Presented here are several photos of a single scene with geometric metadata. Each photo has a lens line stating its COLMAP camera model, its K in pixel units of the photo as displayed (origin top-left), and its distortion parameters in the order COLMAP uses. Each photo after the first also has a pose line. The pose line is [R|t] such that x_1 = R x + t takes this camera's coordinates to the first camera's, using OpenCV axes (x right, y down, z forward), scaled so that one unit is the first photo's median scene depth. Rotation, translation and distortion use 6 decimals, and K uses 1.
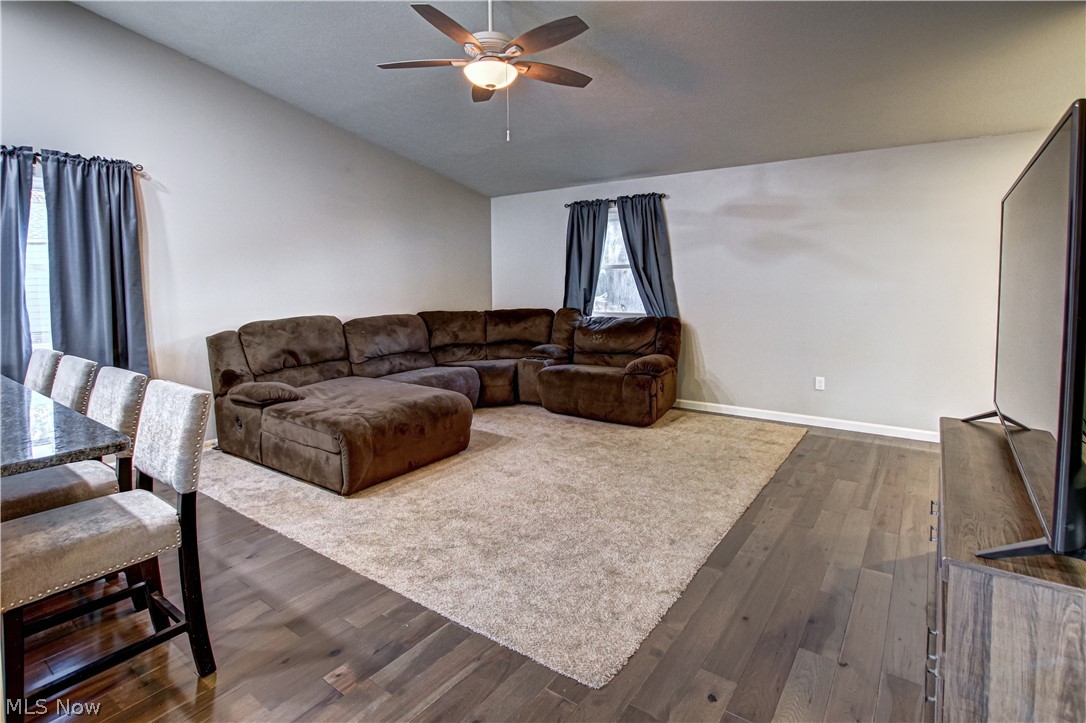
lens RADIAL K [[539.2, 0, 545.1], [0, 539.2, 286.6], [0, 0, 1]] dist [-0.023686, 0.000476]
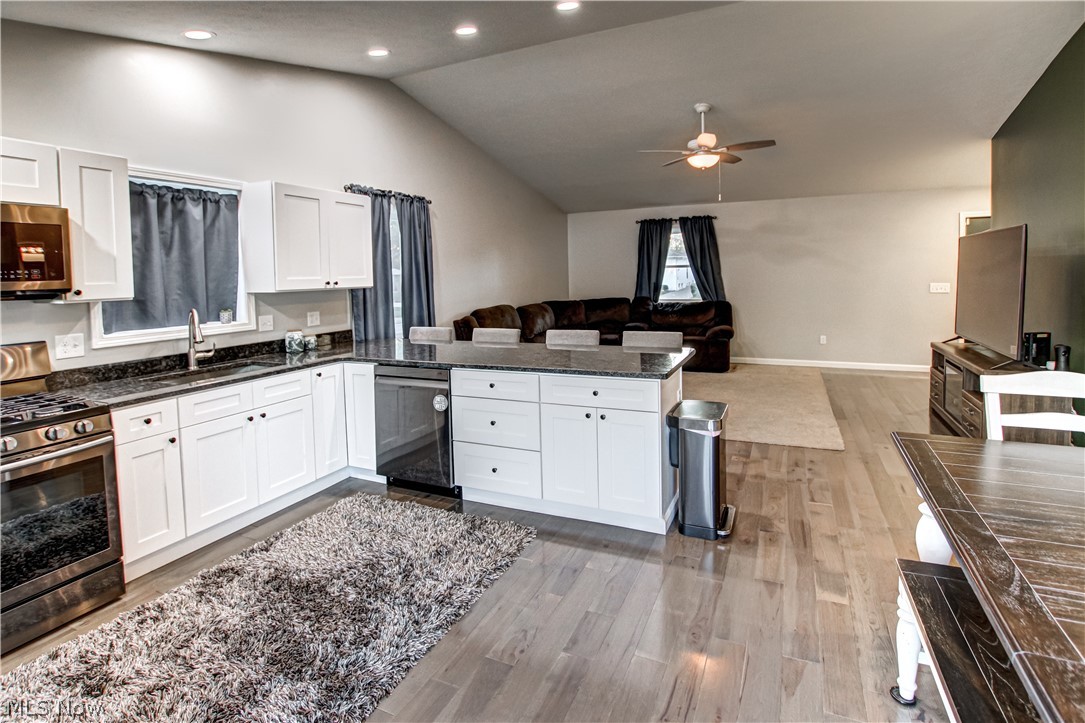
lens RADIAL K [[538.7, 0, 544.6], [0, 538.7, 286.7], [0, 0, 1]] dist [-0.023686, 0.000476]
pose [[0.979459, -0.017712, 0.200866, -0.523569], [0.015971, 0.999820, 0.010284, -0.004746], [-0.201012, -0.006865, 0.979565, -0.328081]]
